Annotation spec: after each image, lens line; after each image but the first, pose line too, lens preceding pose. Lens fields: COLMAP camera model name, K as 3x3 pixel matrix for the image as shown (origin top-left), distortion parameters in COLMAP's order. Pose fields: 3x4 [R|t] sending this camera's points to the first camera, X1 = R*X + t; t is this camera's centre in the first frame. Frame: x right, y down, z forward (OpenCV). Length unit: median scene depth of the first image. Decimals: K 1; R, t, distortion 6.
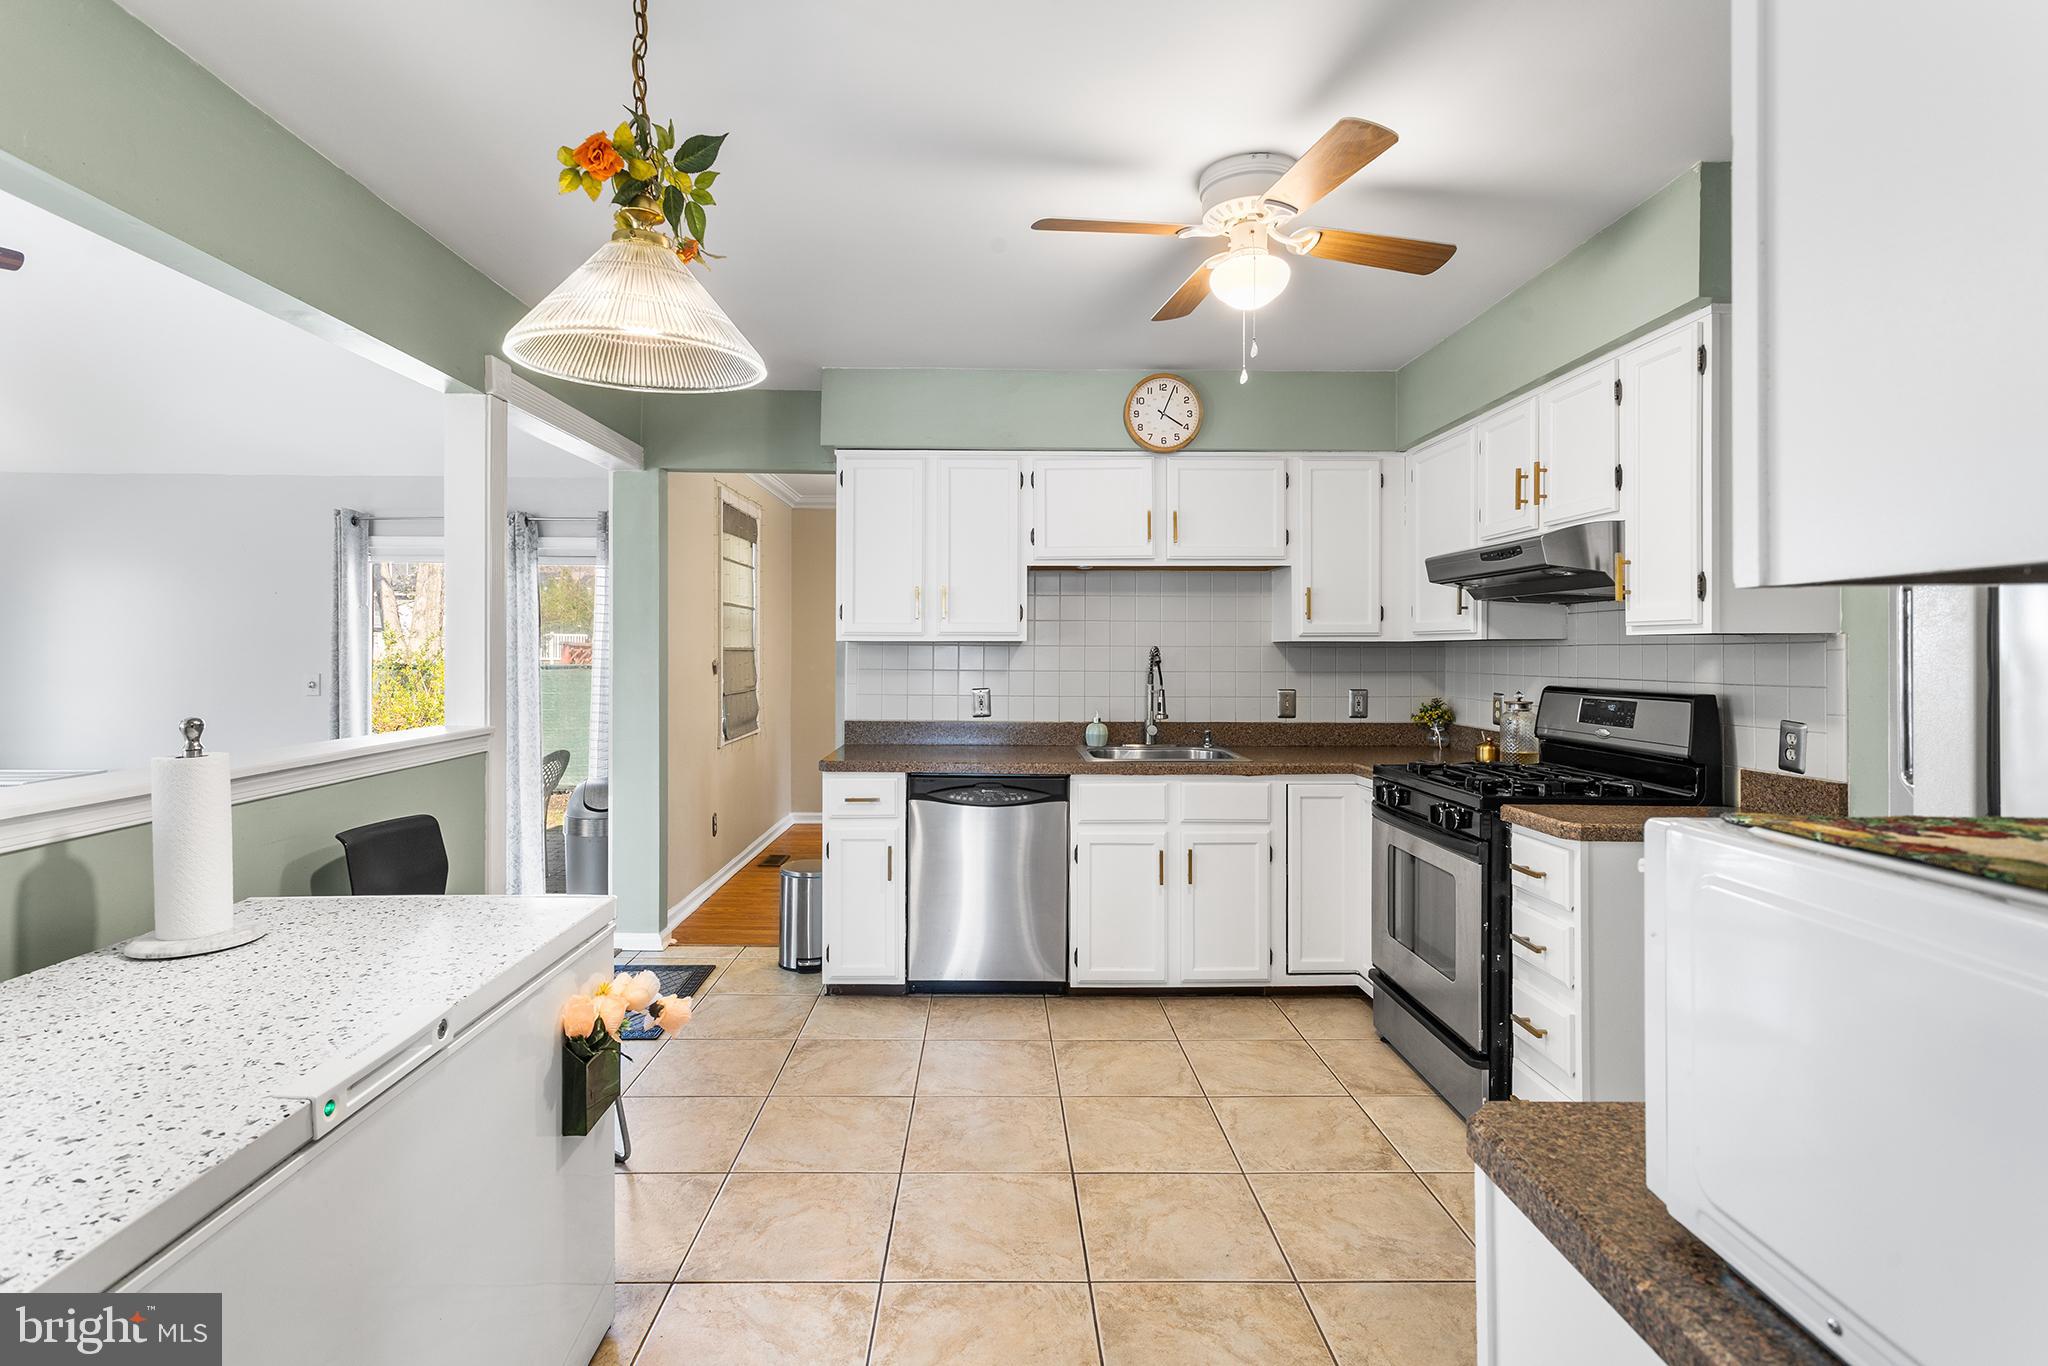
lens RADIAL K [[983.0, 0, 1004.7], [0, 983.0, 651.1], [0, 0, 1]] dist [0.001330, 0.000462]
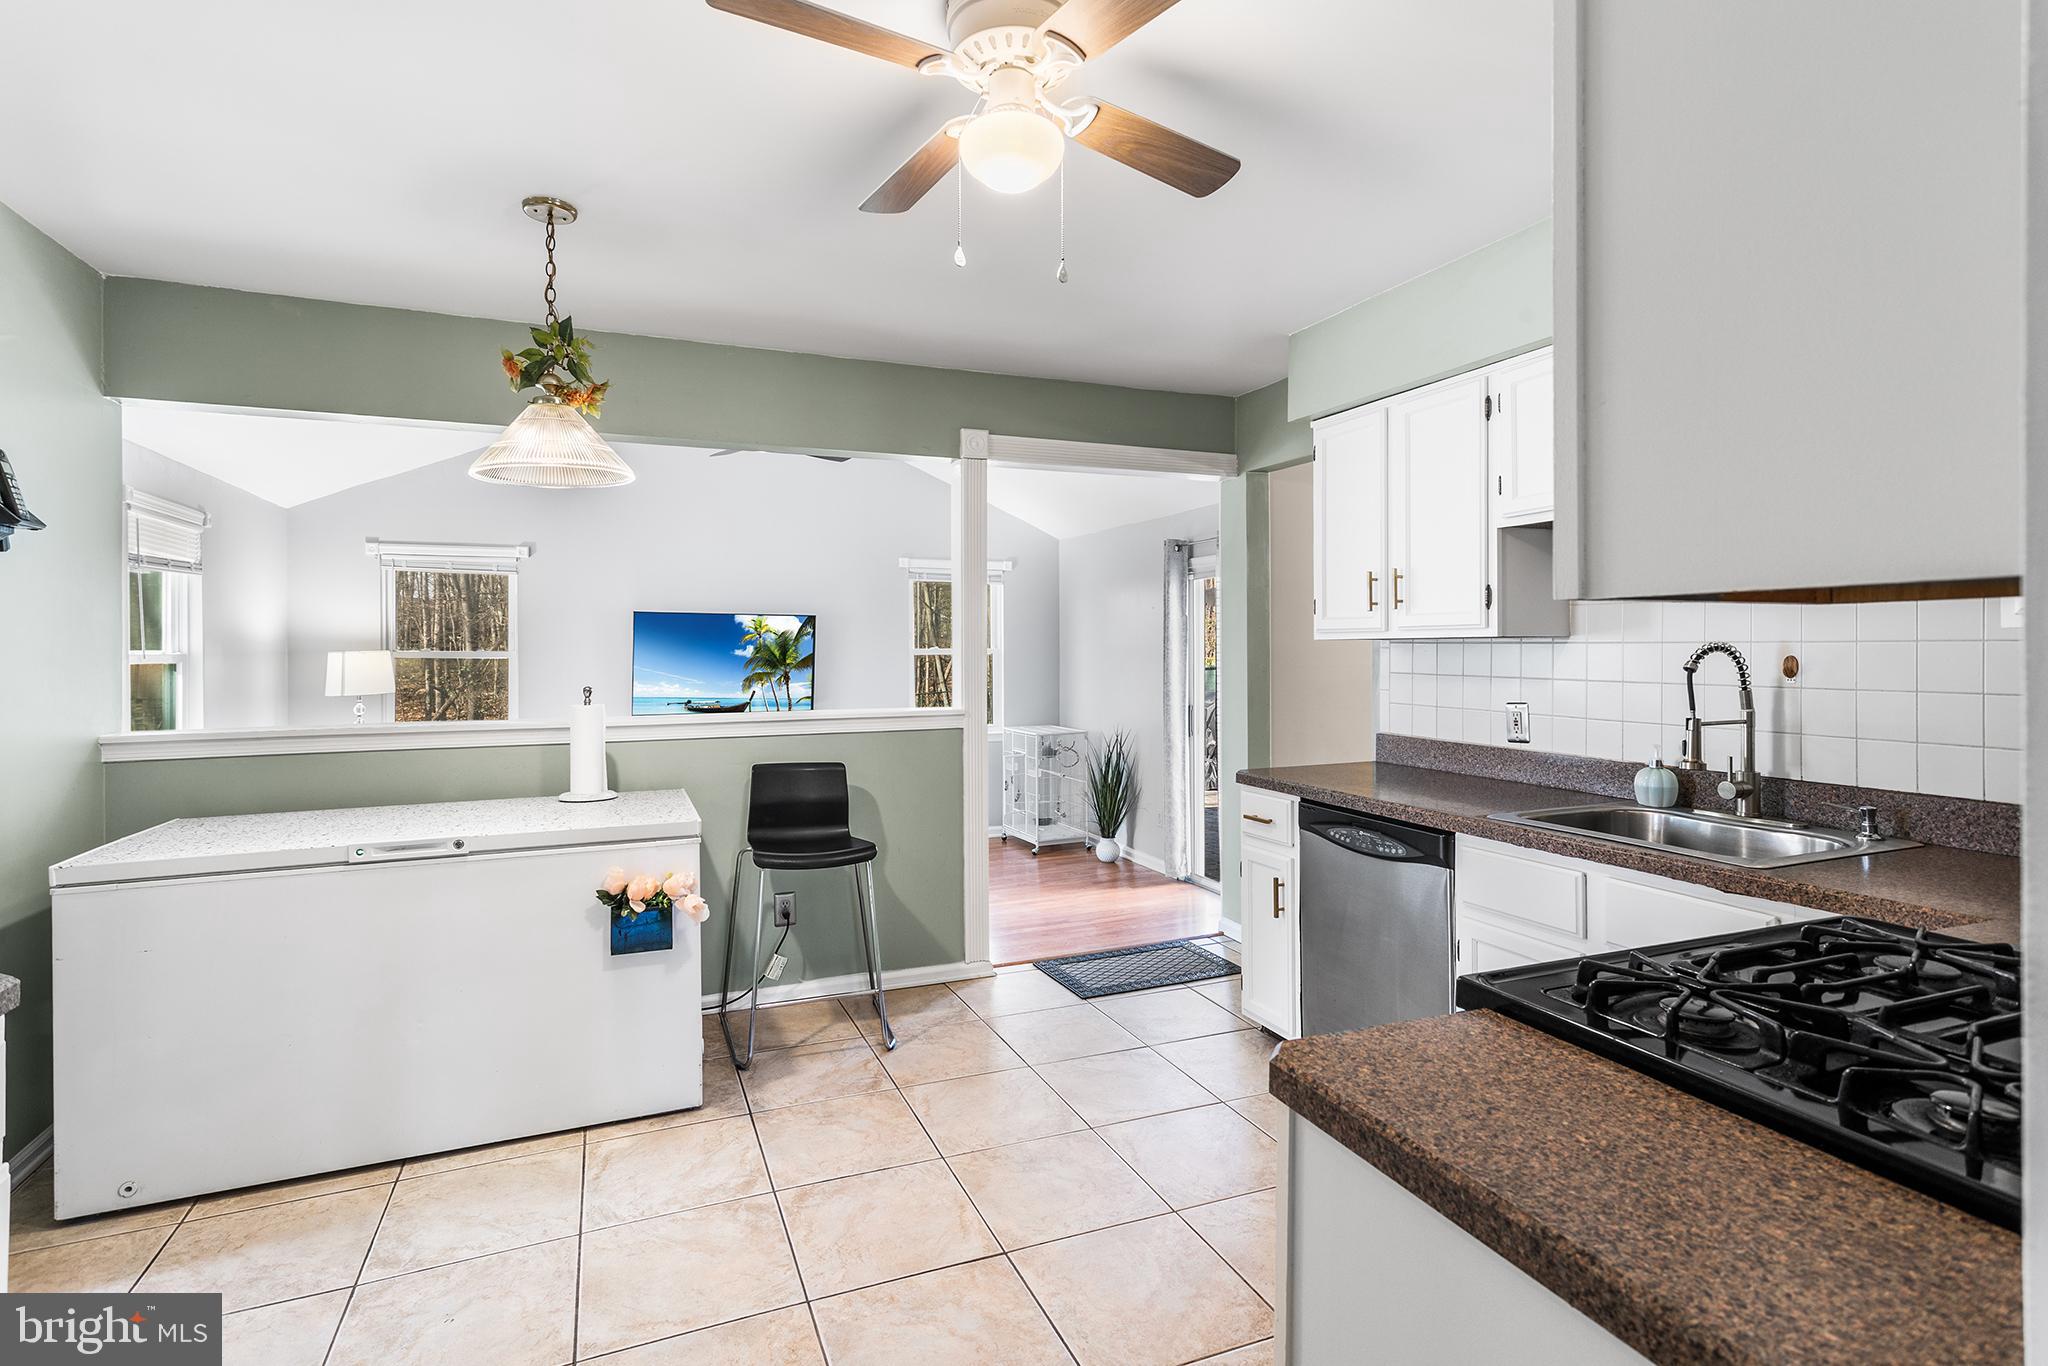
lens RADIAL K [[983.0, 0, 1007.9], [0, 983.0, 666.6], [0, 0, 1]] dist [0.001330, 0.000462]
pose [[0.367132, 0.011949, -0.930092, 0.584796], [0.002226, 0.999903, 0.013725, 0.001552], [0.930166, -0.007109, 0.367070, 0.462040]]
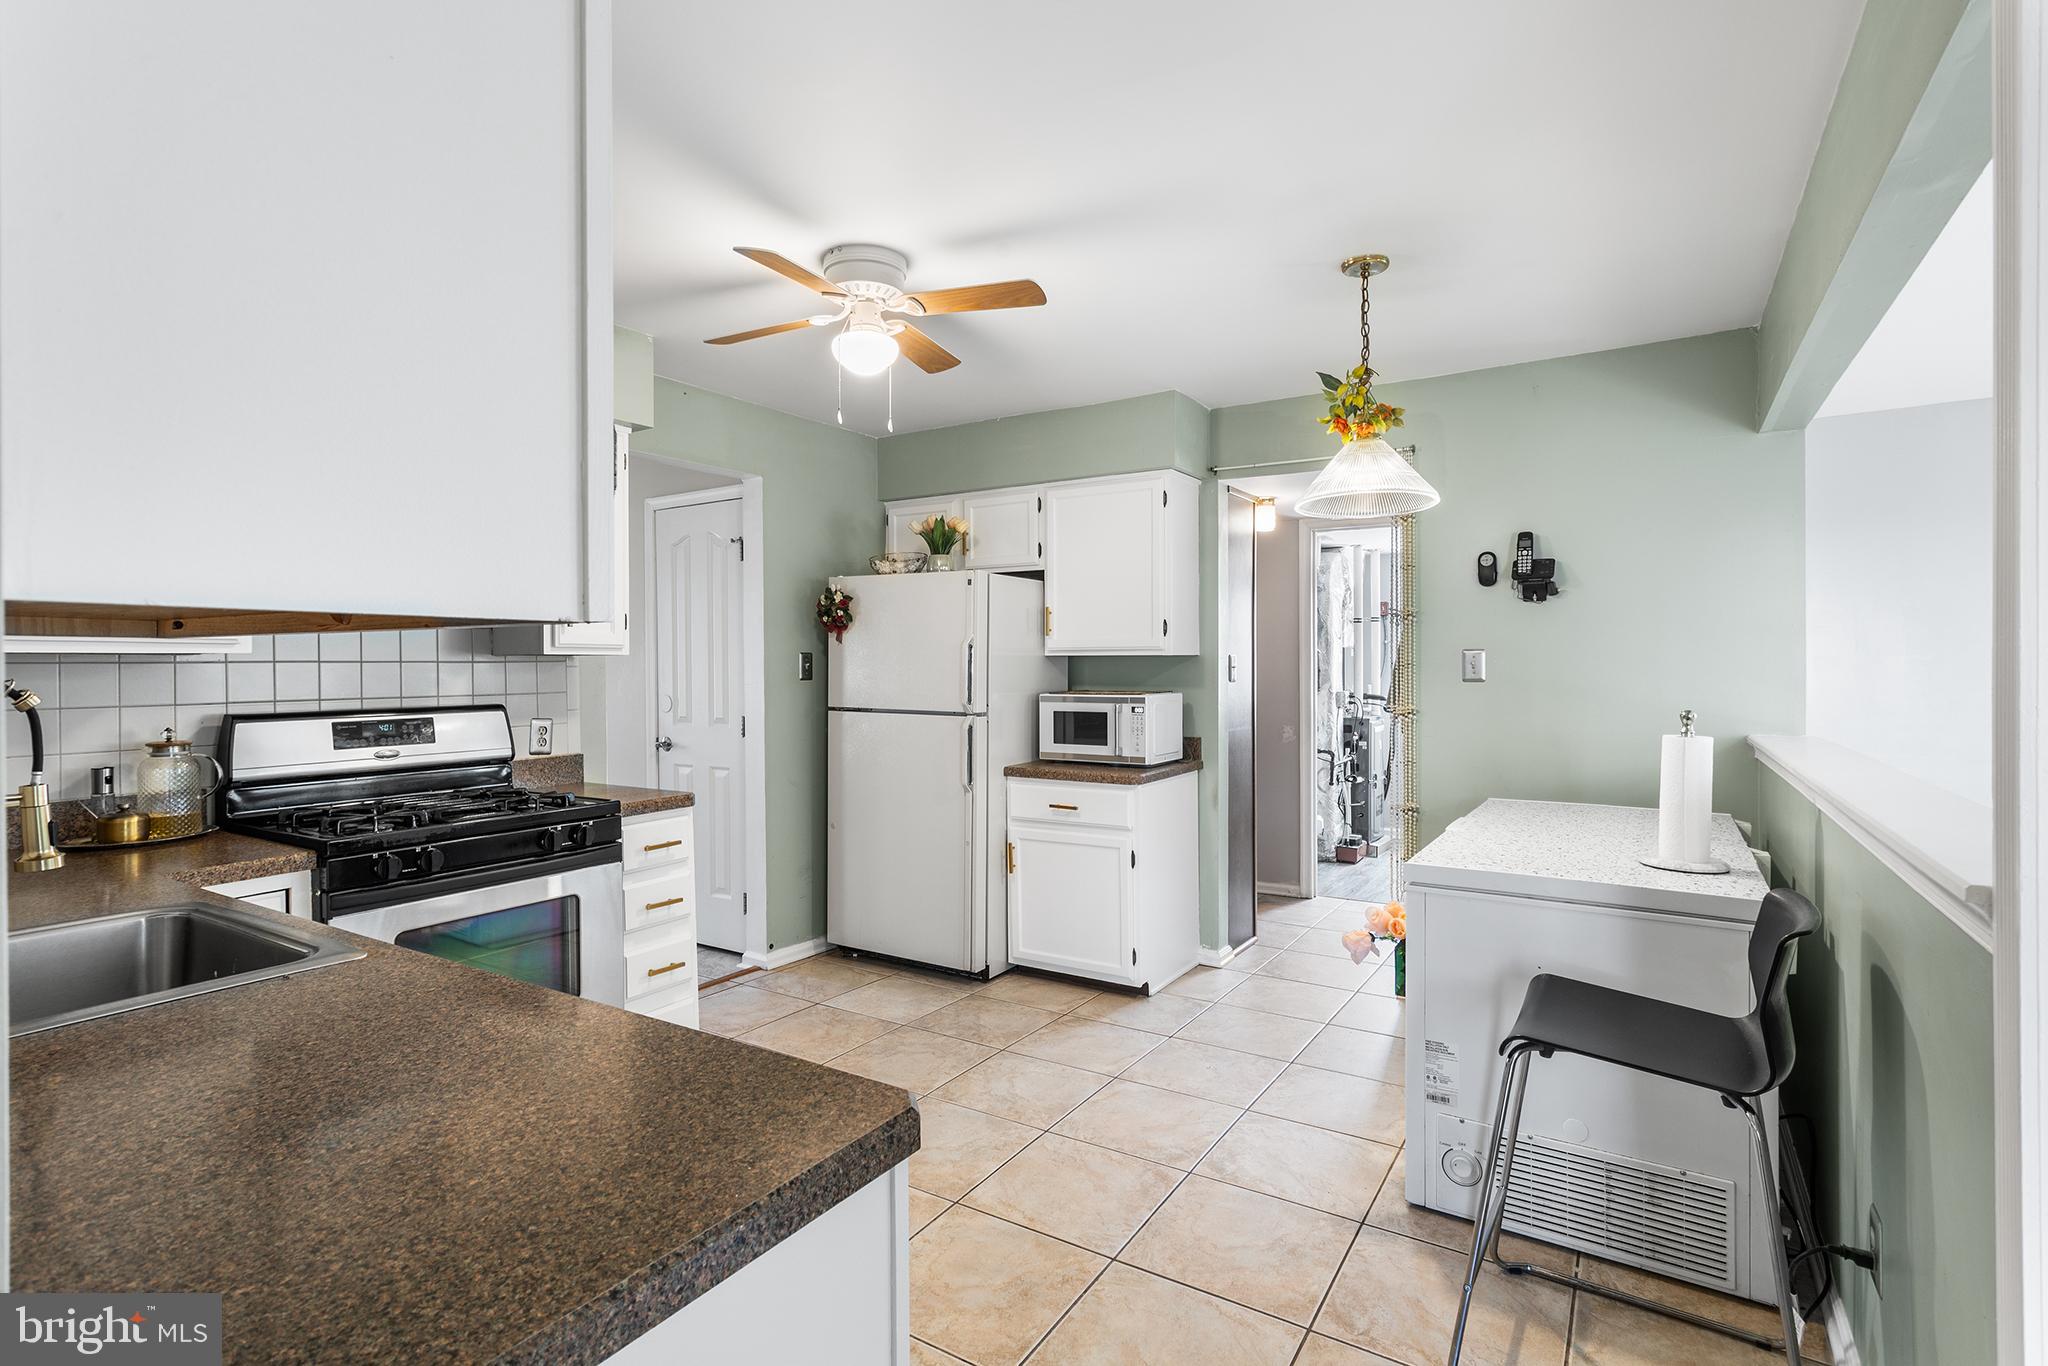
lens RADIAL K [[983.0, 0, 1017.2], [0, 983.0, 671.1], [0, 0, 1]] dist [0.001330, 0.000462]
pose [[-0.835542, -0.001030, 0.549426, -0.346830], [0.004280, 0.999956, 0.008383, -0.002708], [-0.549410, 0.009356, -0.835501, 1.193676]]
